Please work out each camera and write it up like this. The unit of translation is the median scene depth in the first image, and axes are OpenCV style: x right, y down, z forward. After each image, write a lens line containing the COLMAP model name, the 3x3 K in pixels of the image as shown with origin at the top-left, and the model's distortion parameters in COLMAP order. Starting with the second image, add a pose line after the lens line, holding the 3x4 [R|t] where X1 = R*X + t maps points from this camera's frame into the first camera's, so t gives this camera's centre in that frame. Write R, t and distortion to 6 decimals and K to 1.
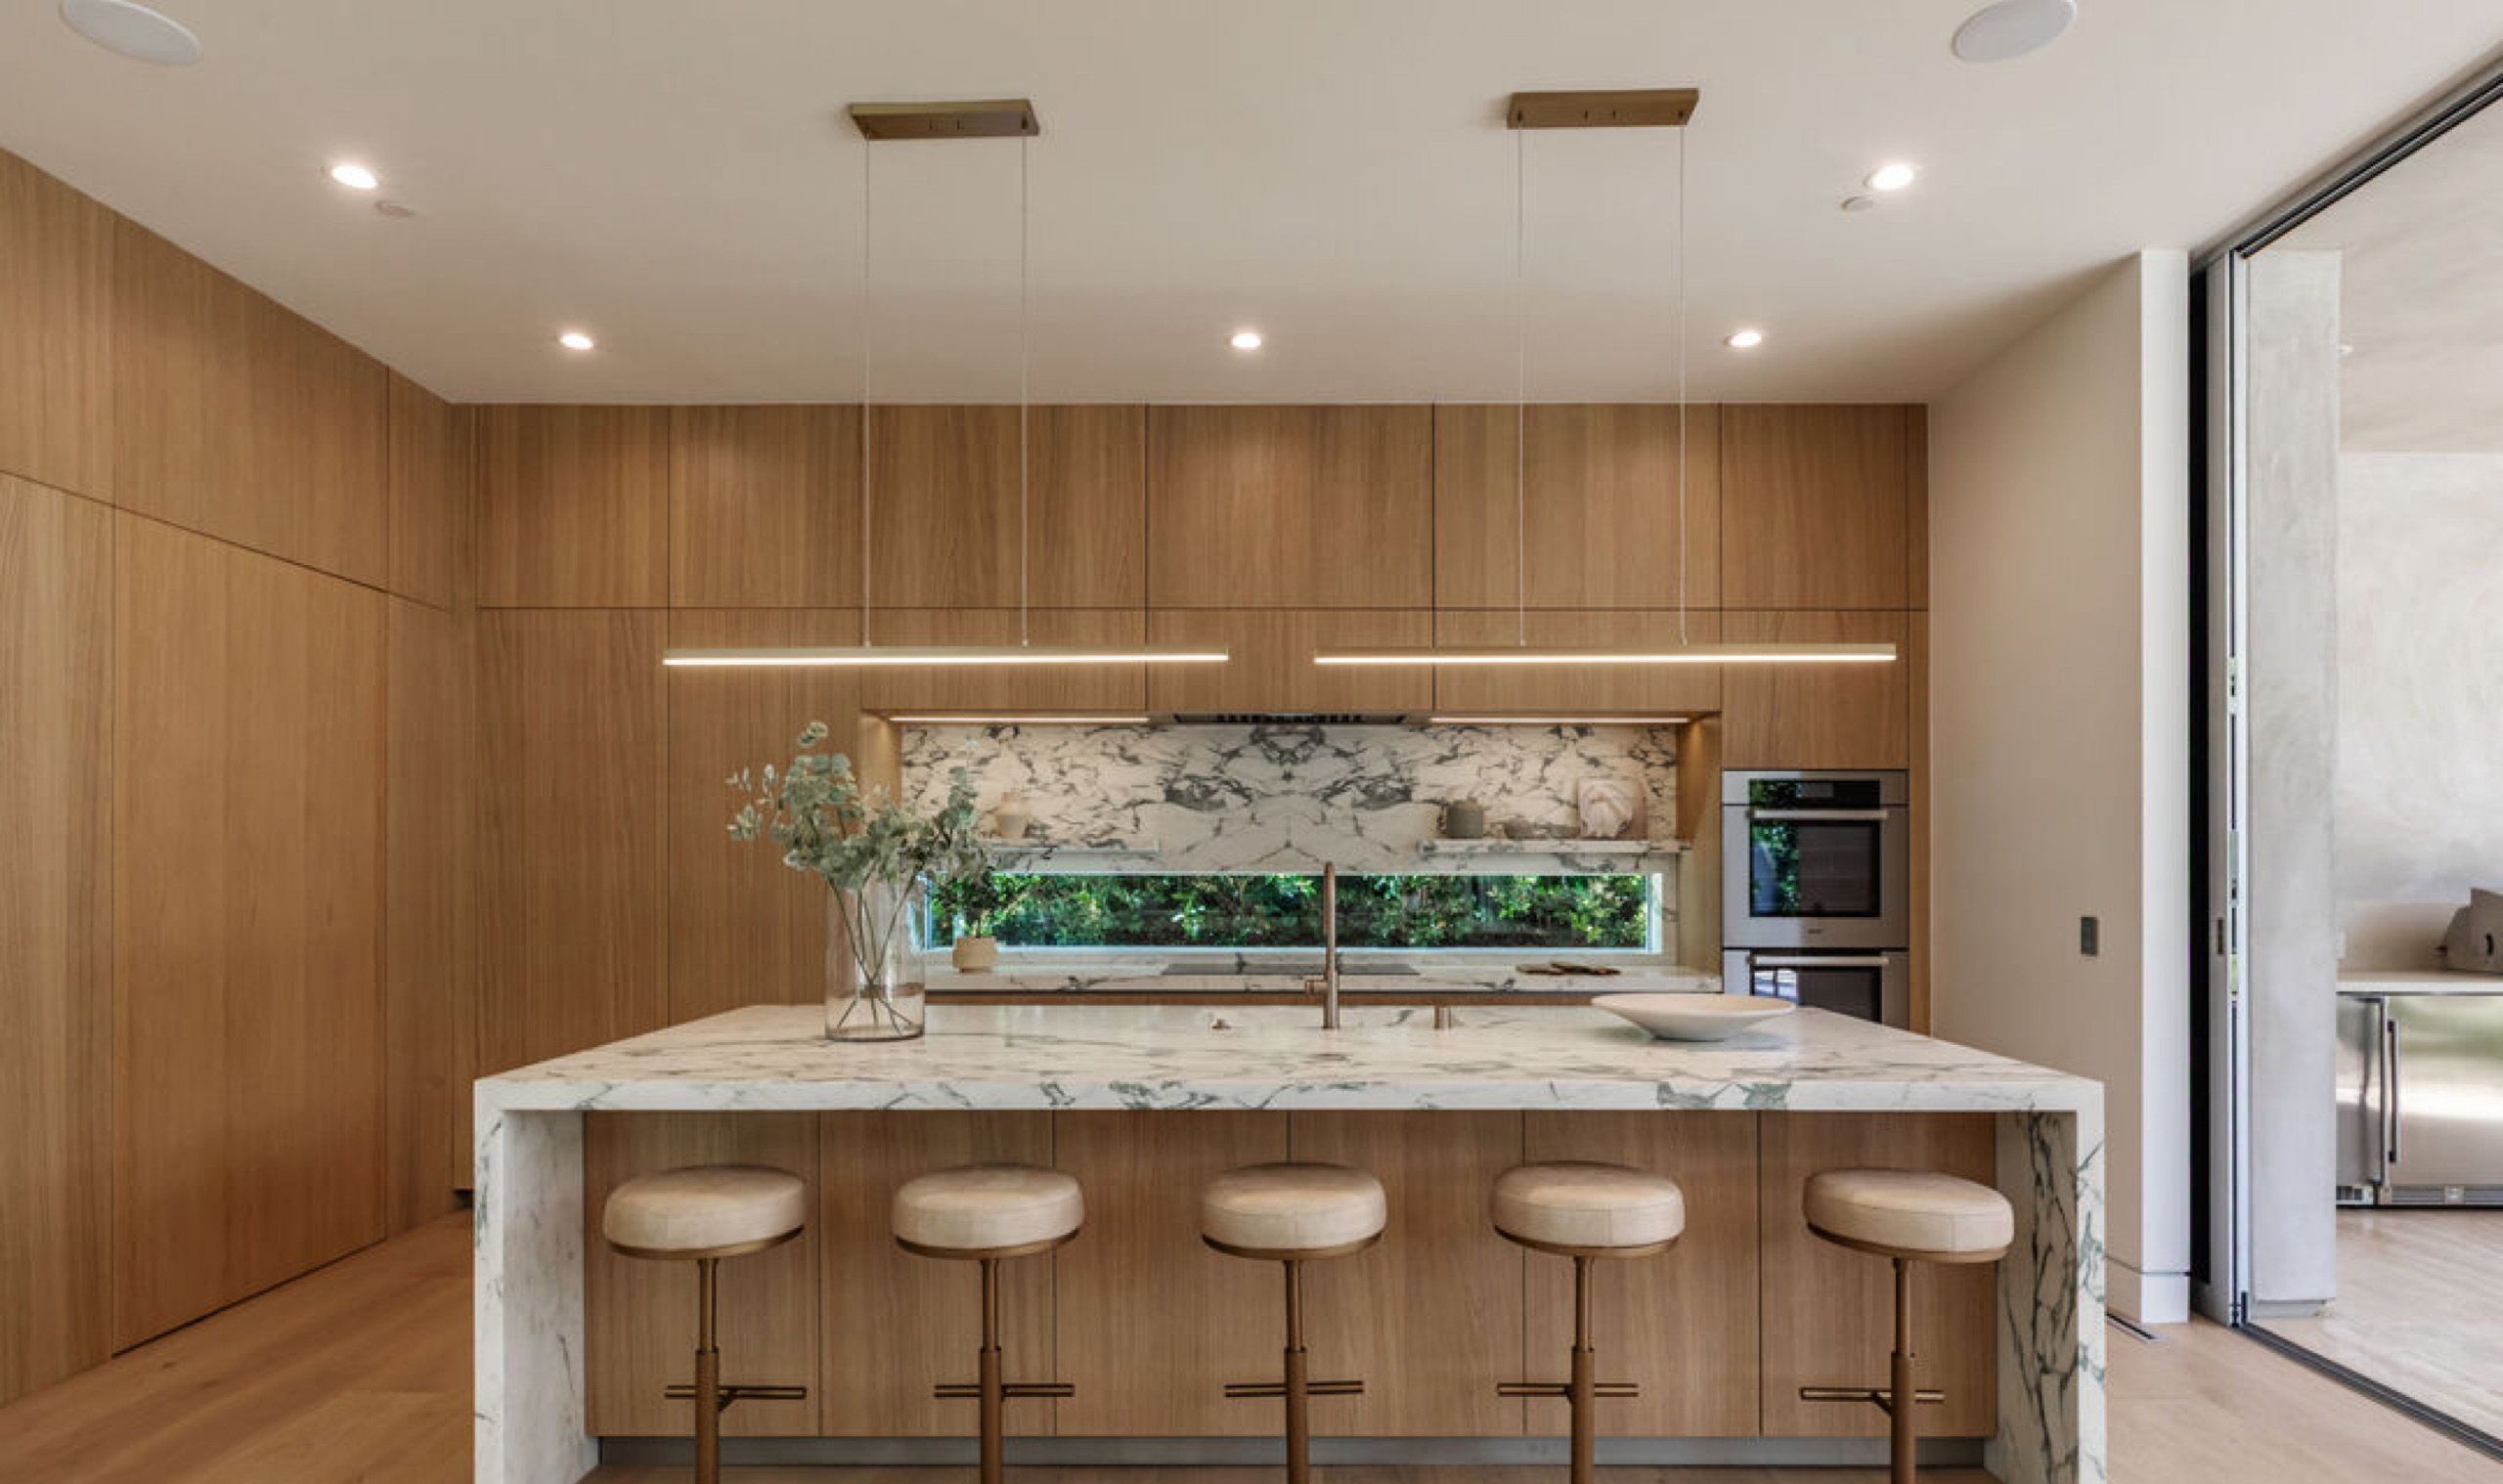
lens RADIAL K [[1314.9, 0, 1289.0], [0, 1314.9, 867.8], [0, 0, 1]] dist [-0.000335, -0.000662]
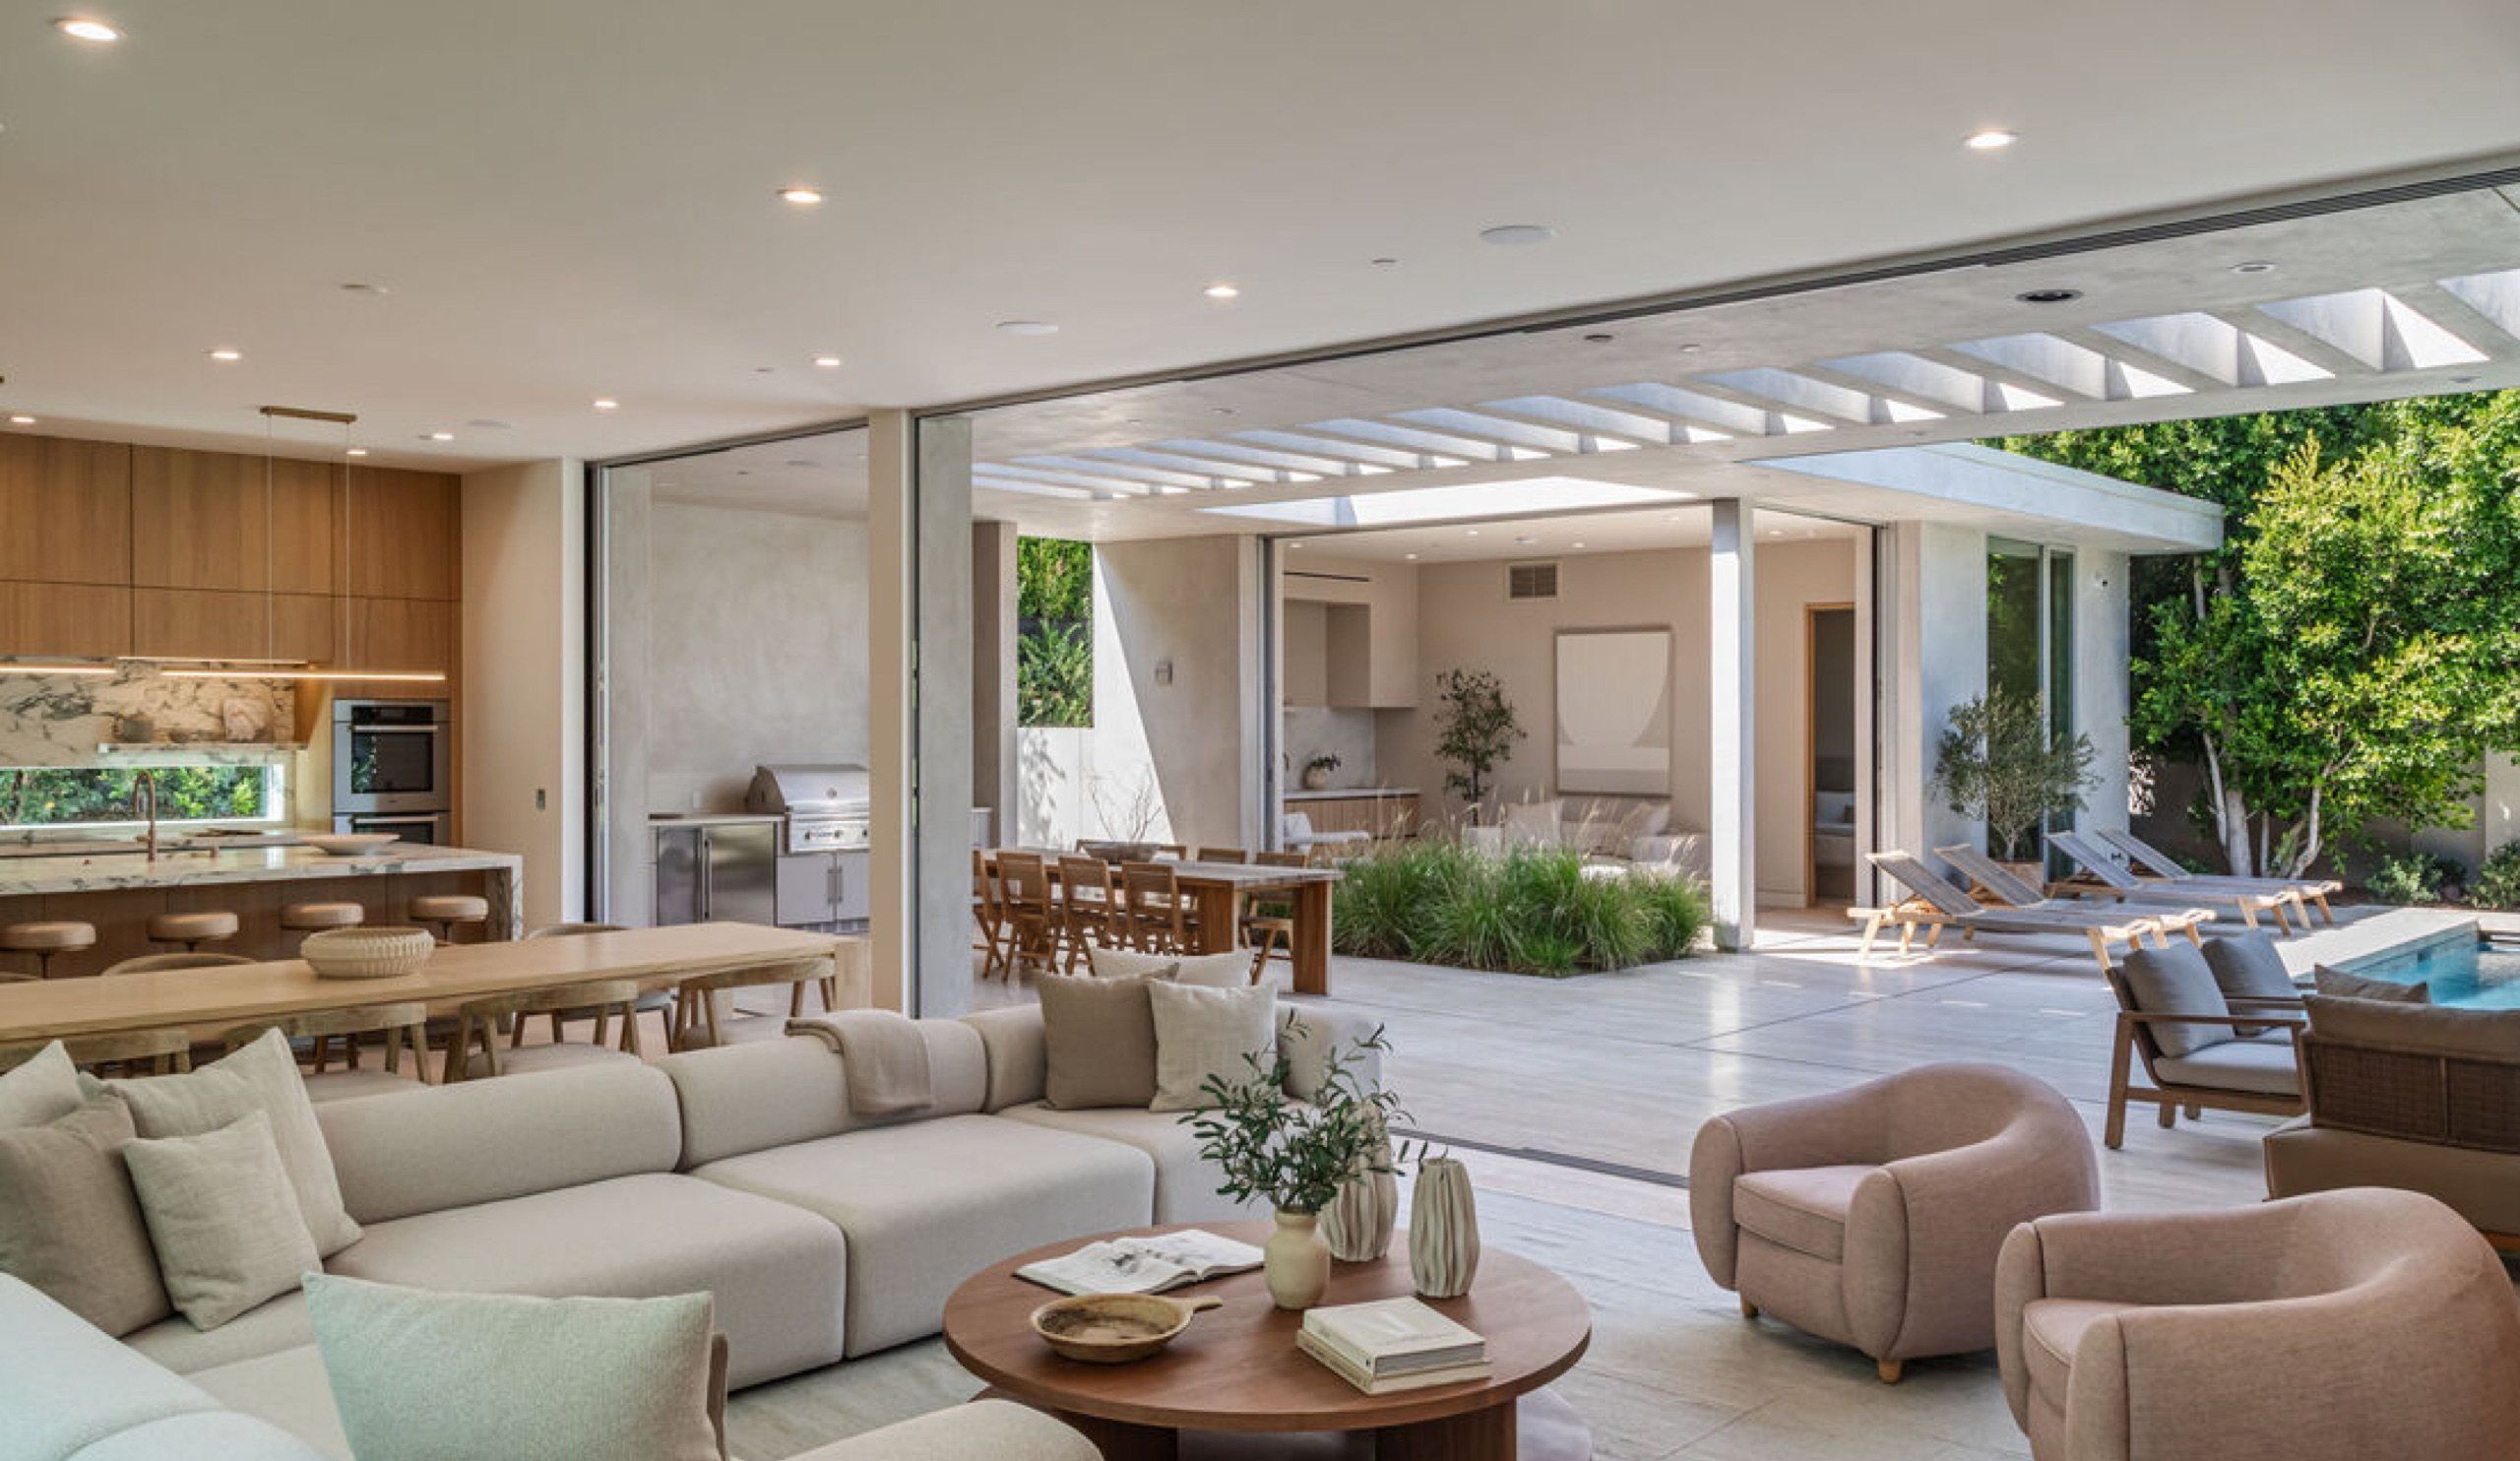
lens RADIAL K [[1984.2, 0, 1260.0], [0, 1984.2, 730.5], [0, 0, 1]] dist [-0.003843, -0.044824]
pose [[0.676891, -0.005274, 0.736064, -0.645528], [-0.003963, 0.999934, 0.010809, -0.066846], [-0.736073, -0.010234, 0.676825, -1.378419]]
